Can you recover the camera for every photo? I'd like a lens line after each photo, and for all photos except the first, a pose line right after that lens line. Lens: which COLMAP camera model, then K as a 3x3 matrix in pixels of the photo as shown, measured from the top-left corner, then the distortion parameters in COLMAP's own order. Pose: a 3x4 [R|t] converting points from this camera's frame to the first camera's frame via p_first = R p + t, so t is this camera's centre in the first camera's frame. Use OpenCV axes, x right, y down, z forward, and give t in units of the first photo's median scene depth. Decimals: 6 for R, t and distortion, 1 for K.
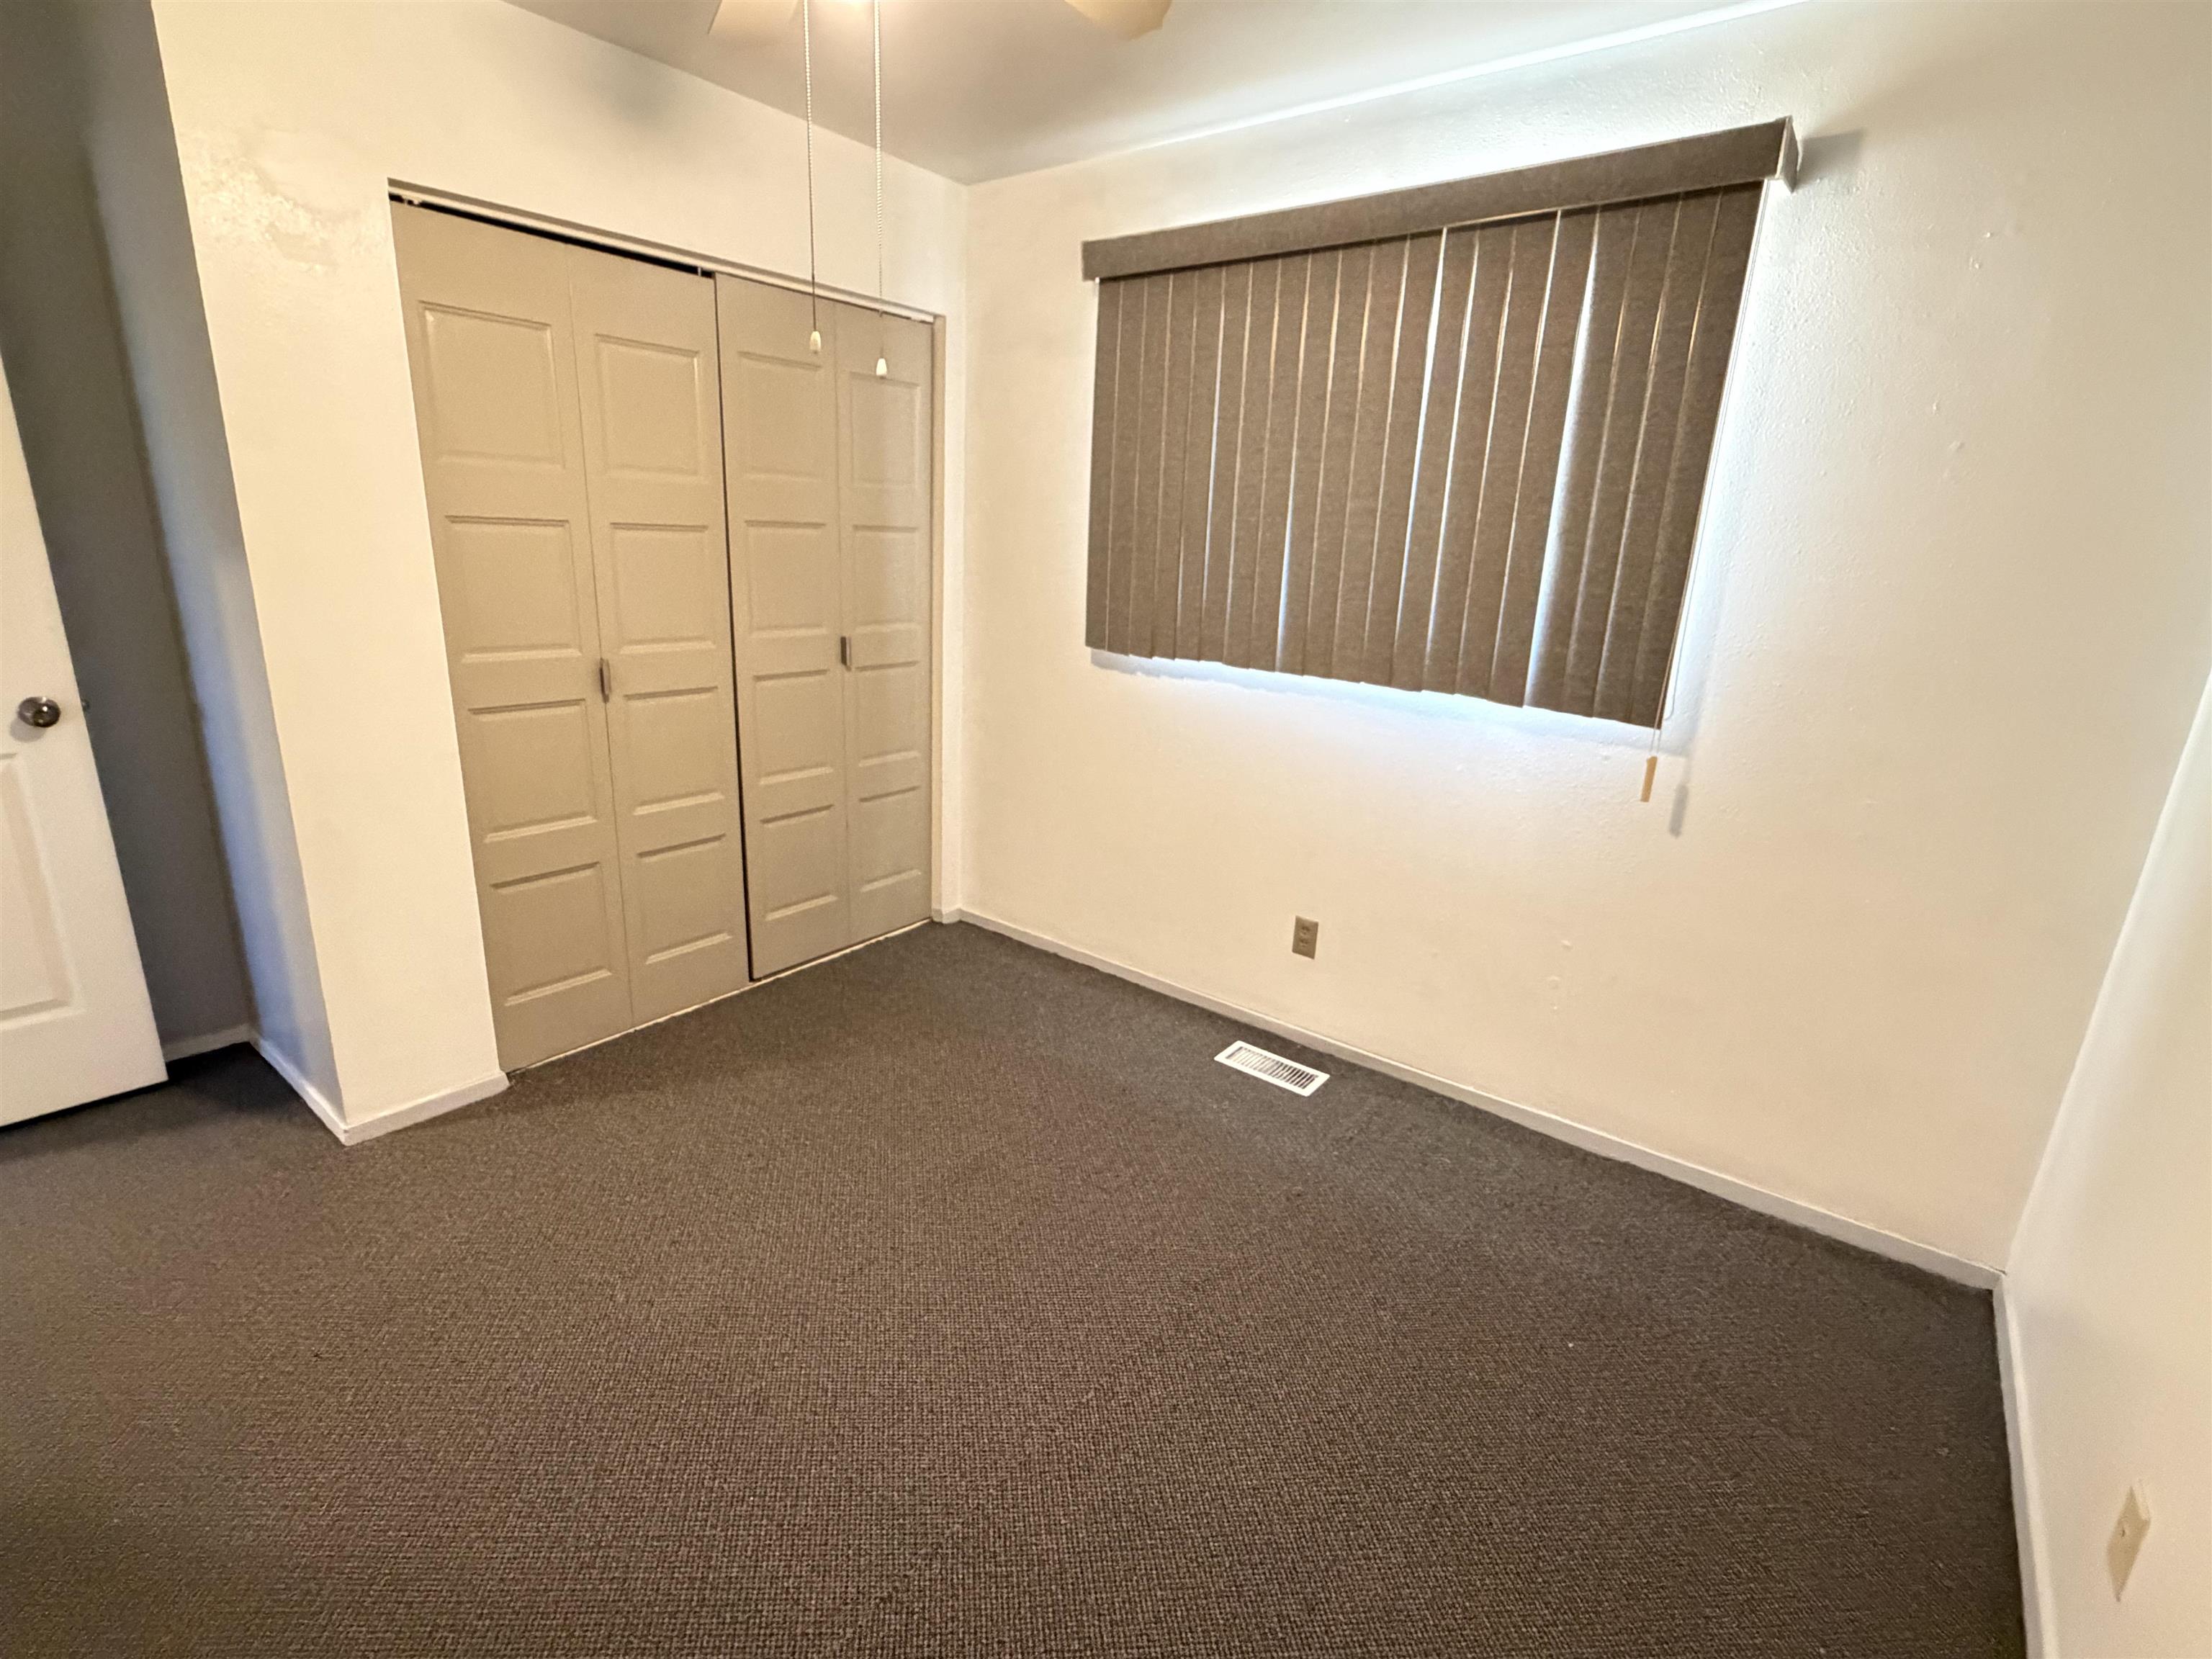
lens RADIAL K [[1021.4, 0, 1099.3], [0, 1021.4, 816.4], [0, 0, 1]] dist [0.001292, 0.000123]
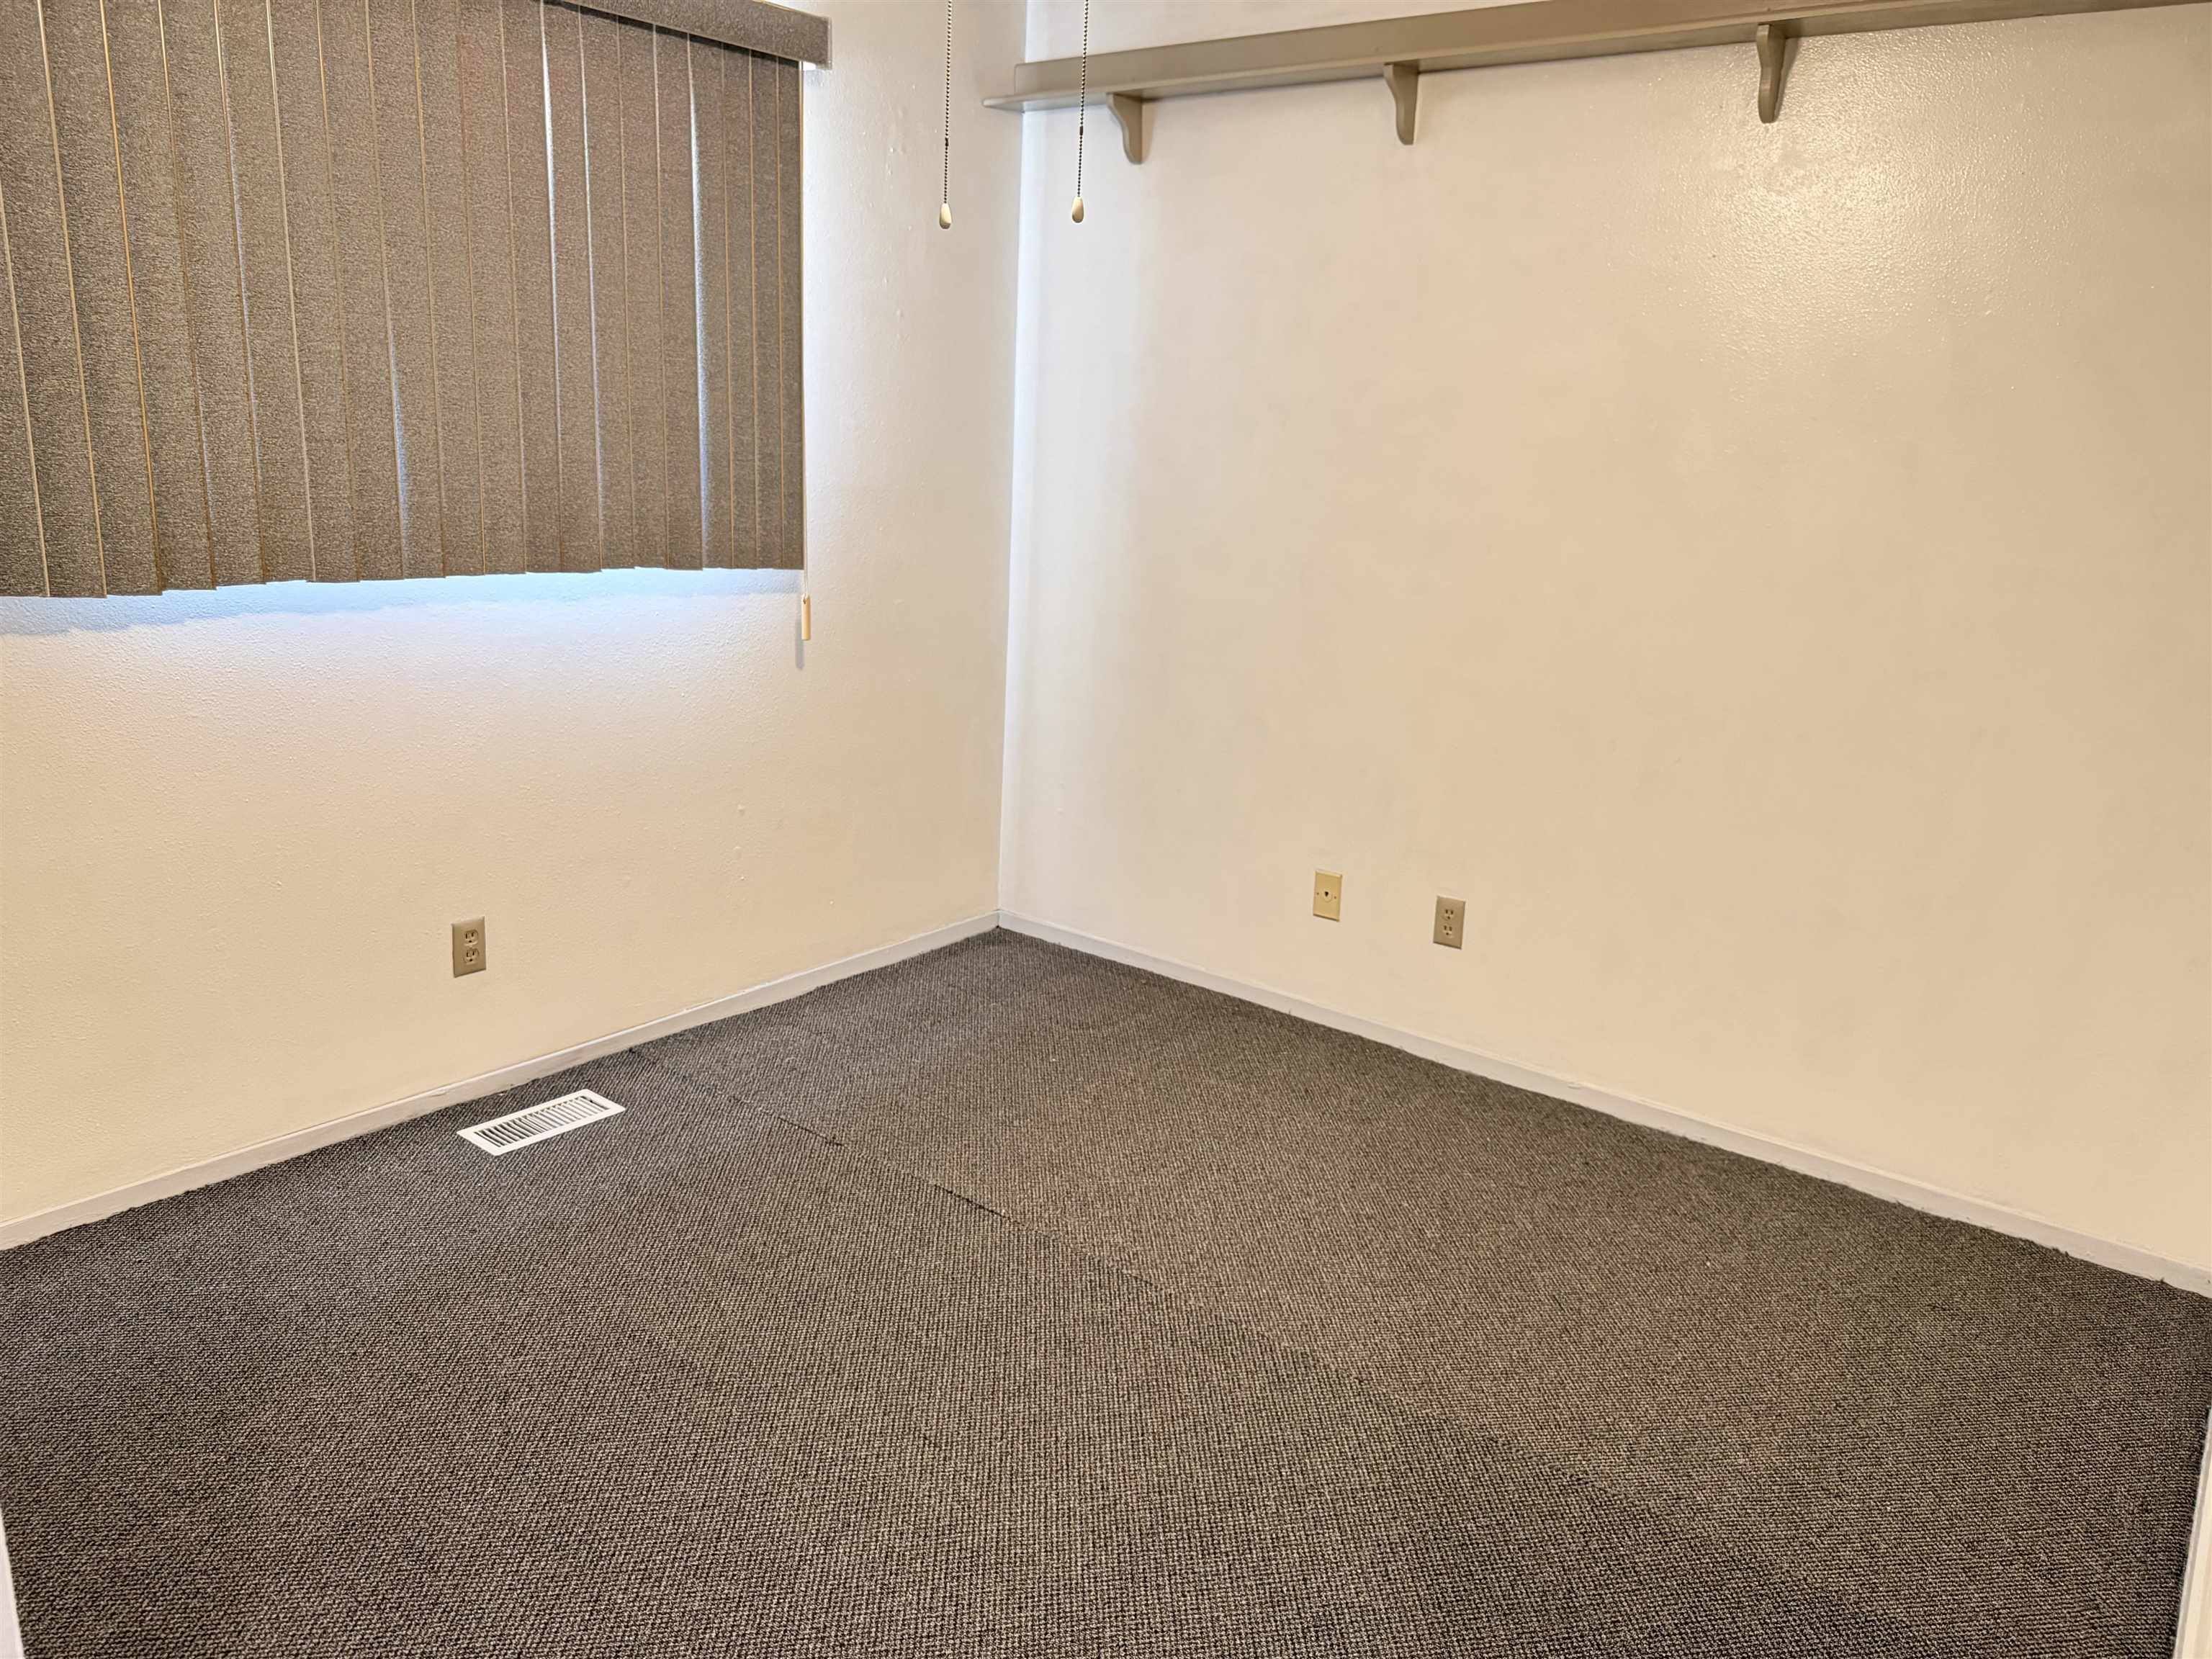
lens RADIAL K [[1546.0, 0, 1107.3], [0, 1546.0, 828.3], [0, 0, 1]] dist [0.003311, 0.000965]
pose [[-0.002383, -0.296898, 0.954906, -0.832425], [0.211718, 0.933112, 0.290650, -0.183872], [-0.977328, 0.202864, 0.060635, 0.515658]]
